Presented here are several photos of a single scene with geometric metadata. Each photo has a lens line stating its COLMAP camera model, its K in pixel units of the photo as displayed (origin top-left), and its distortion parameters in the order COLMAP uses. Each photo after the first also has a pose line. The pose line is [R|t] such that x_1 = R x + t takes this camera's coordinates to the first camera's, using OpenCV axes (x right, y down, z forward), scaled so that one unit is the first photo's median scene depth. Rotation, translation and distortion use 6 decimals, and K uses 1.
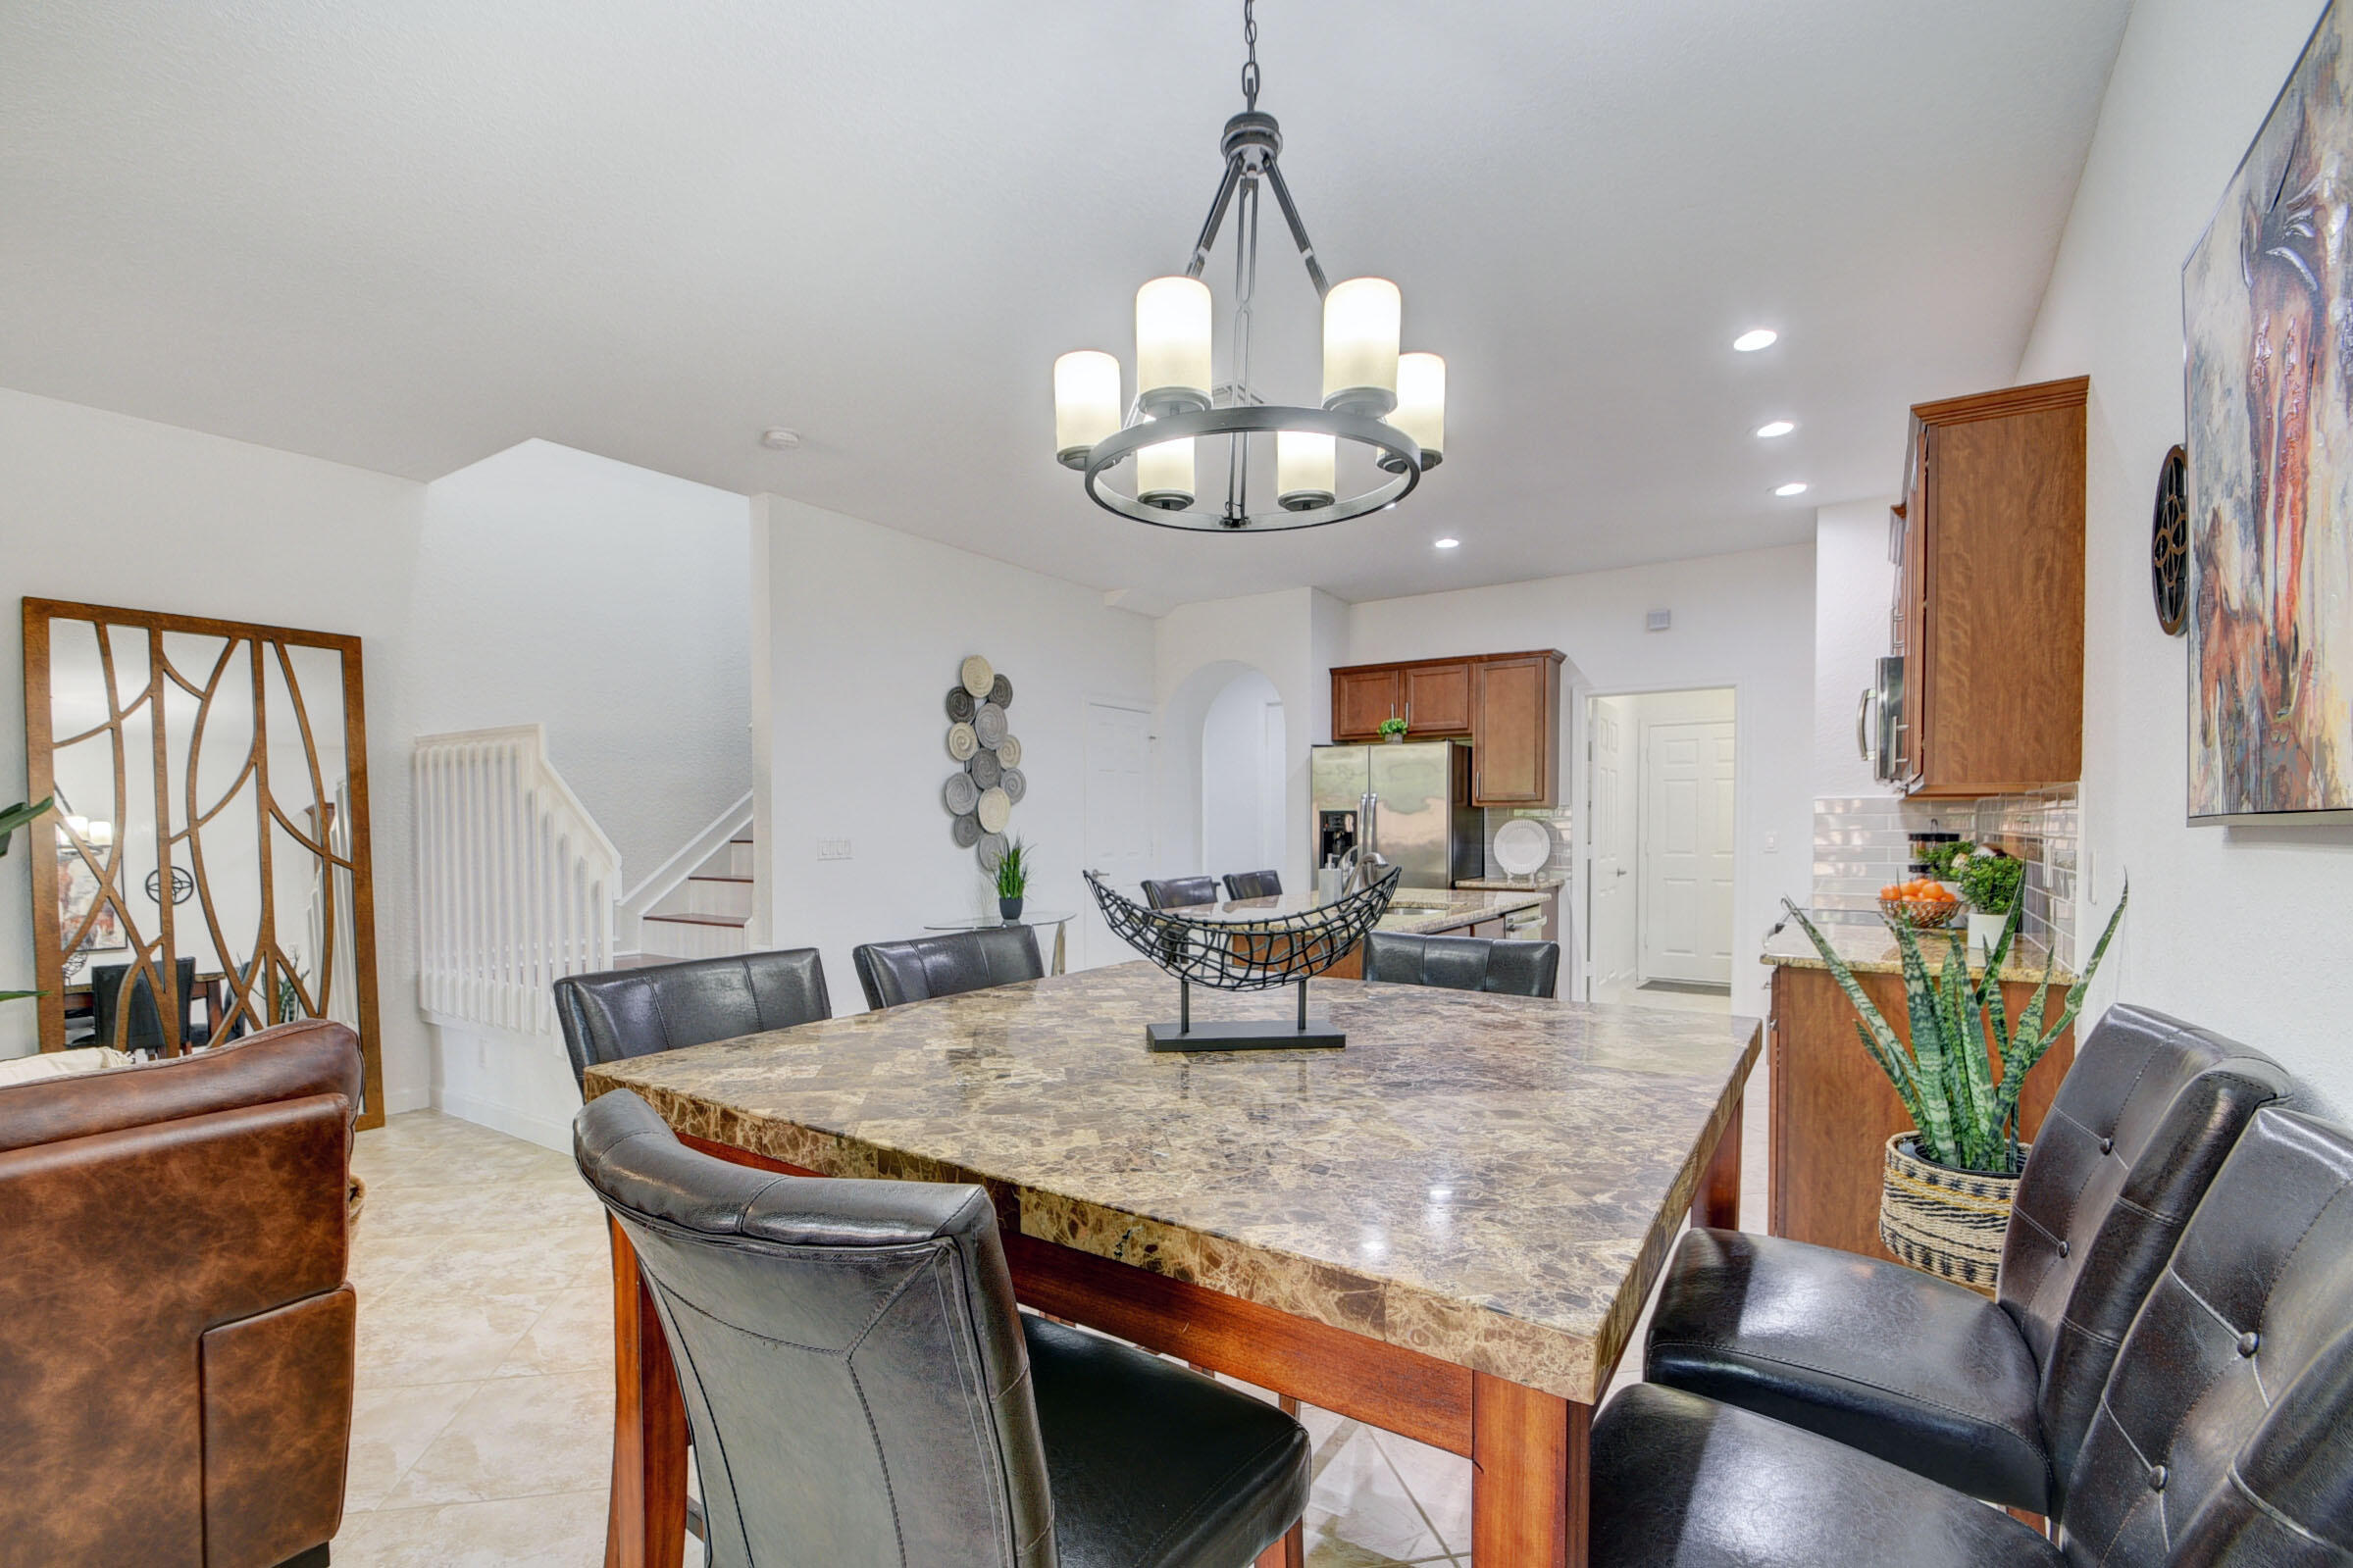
lens RADIAL K [[1049.4, 0, 1168.9], [0, 1049.4, 853.6], [0, 0, 1]] dist [0.019150, -0.020944]
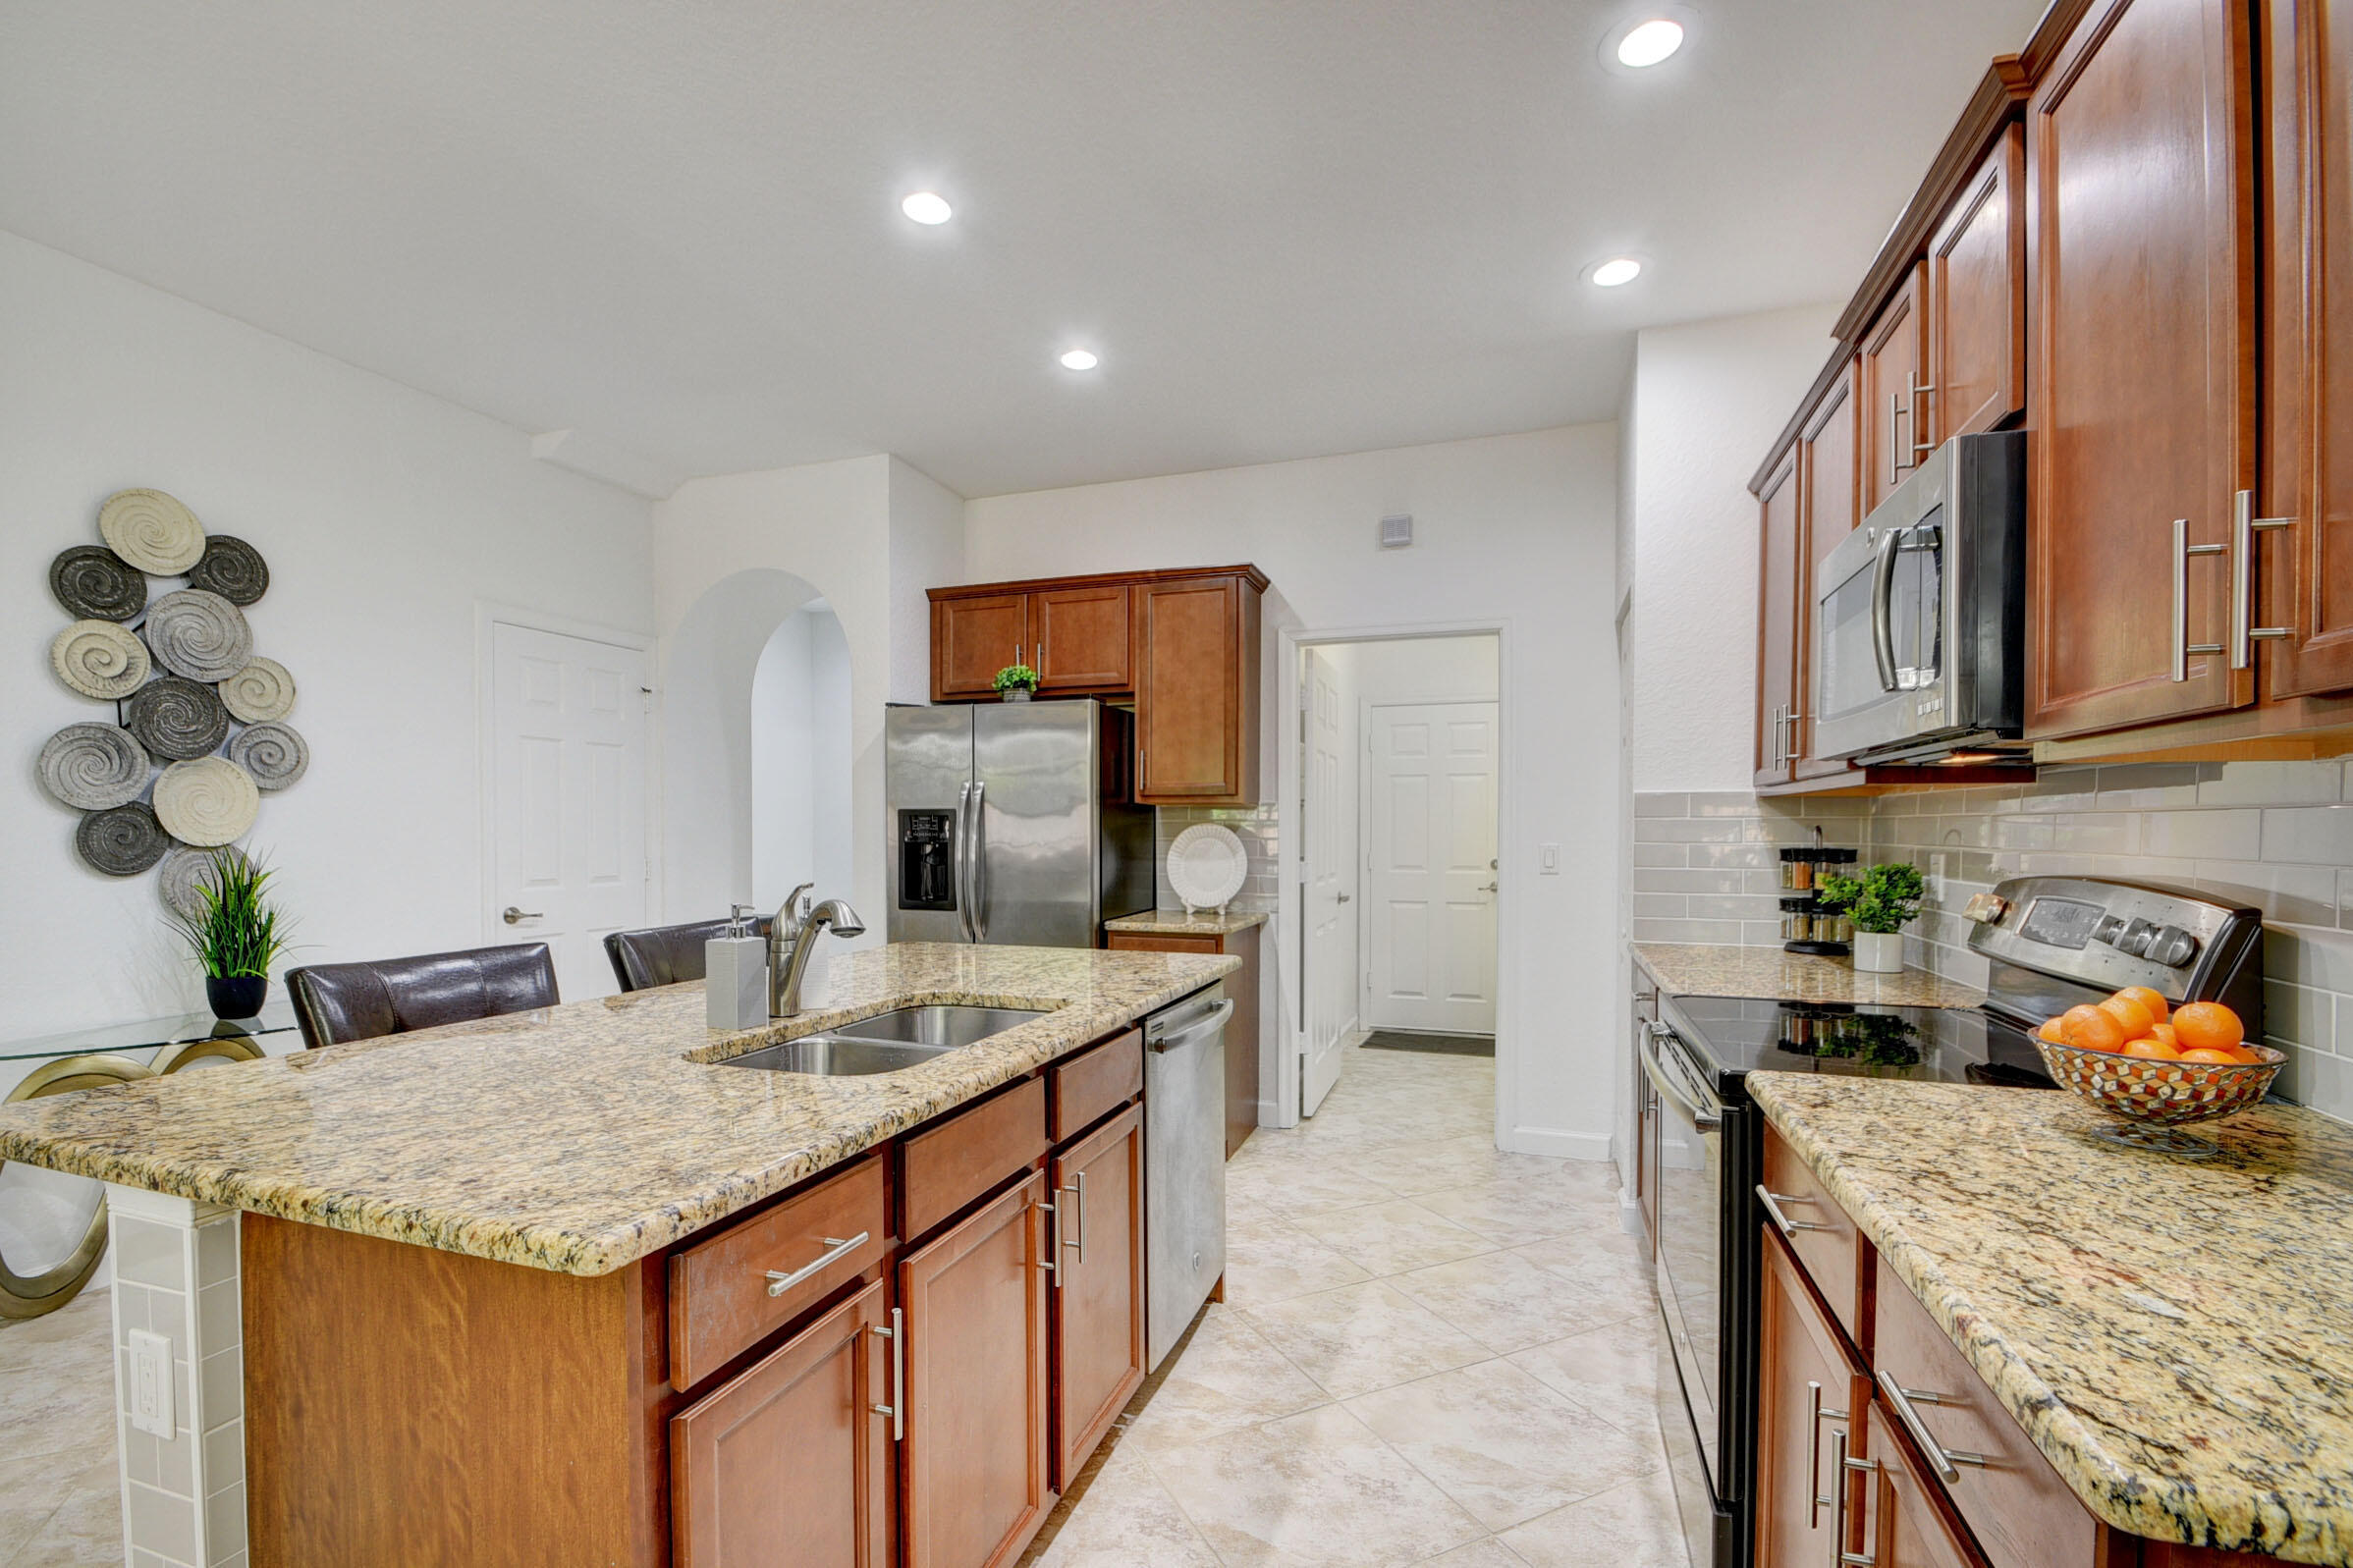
lens RADIAL K [[1035.2, 0, 1175.0], [0, 1035.2, 848.7], [0, 0, 1]] dist [0.042686, -0.019031]
pose [[0.966170, -0.002321, 0.257894, 0.148364], [0.004133, 0.999970, -0.006485, -0.013060], [-0.257871, 0.007331, 0.966151, 0.377260]]
